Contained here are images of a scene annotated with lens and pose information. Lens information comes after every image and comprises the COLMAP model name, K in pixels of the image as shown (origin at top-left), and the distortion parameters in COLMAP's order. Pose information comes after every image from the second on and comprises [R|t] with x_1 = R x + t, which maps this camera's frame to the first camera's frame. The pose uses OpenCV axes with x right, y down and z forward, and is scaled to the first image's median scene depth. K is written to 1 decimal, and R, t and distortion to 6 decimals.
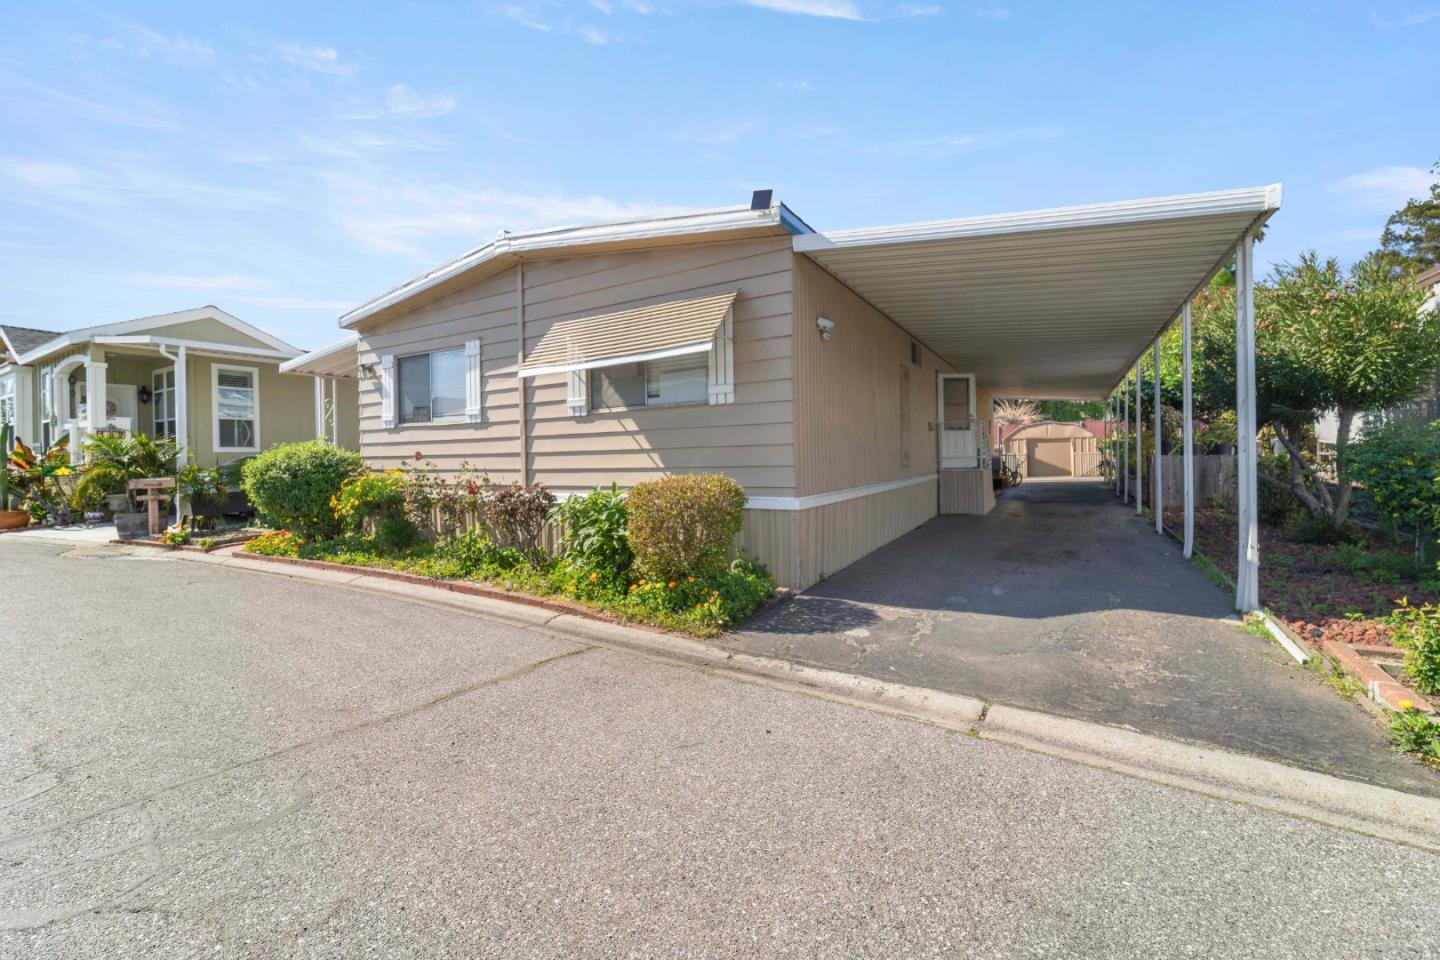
lens RADIAL K [[584.3, 0, 721.8], [0, 584.3, 475.6], [0, 0, 1]] dist [-0.000123, -0.001582]
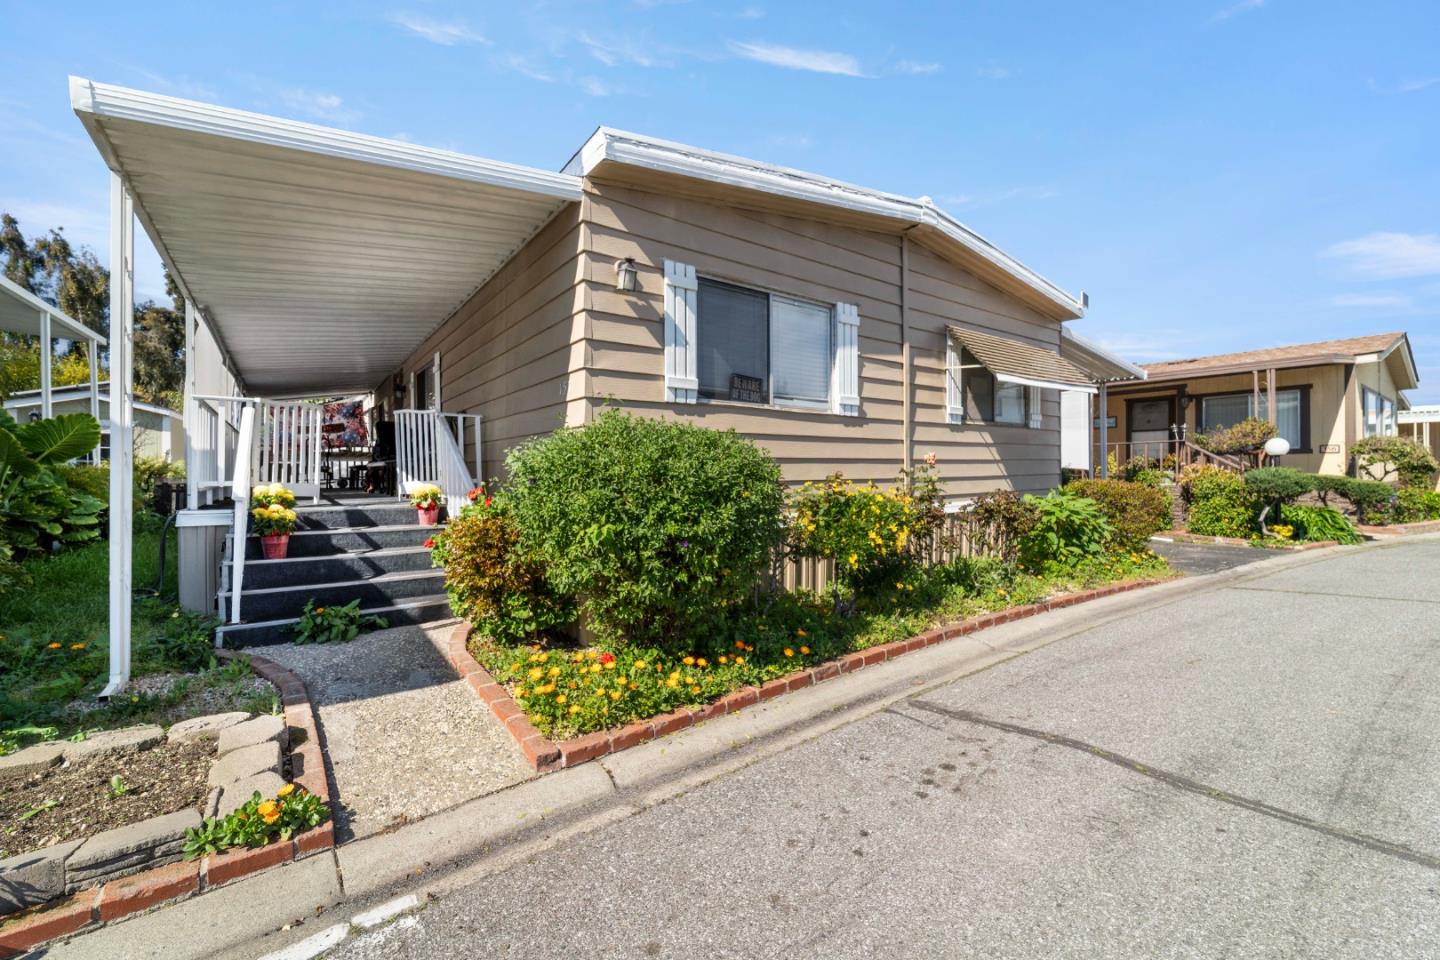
lens RADIAL K [[584.3, 0, 719.9], [0, 584.3, 474.2], [0, 0, 1]] dist [-0.000123, -0.001582]
pose [[0.416413, -0.011887, 0.909098, -1.169275], [0.001131, 0.999921, 0.012557, -0.026912], [-0.909175, -0.004200, 0.416393, 0.847540]]
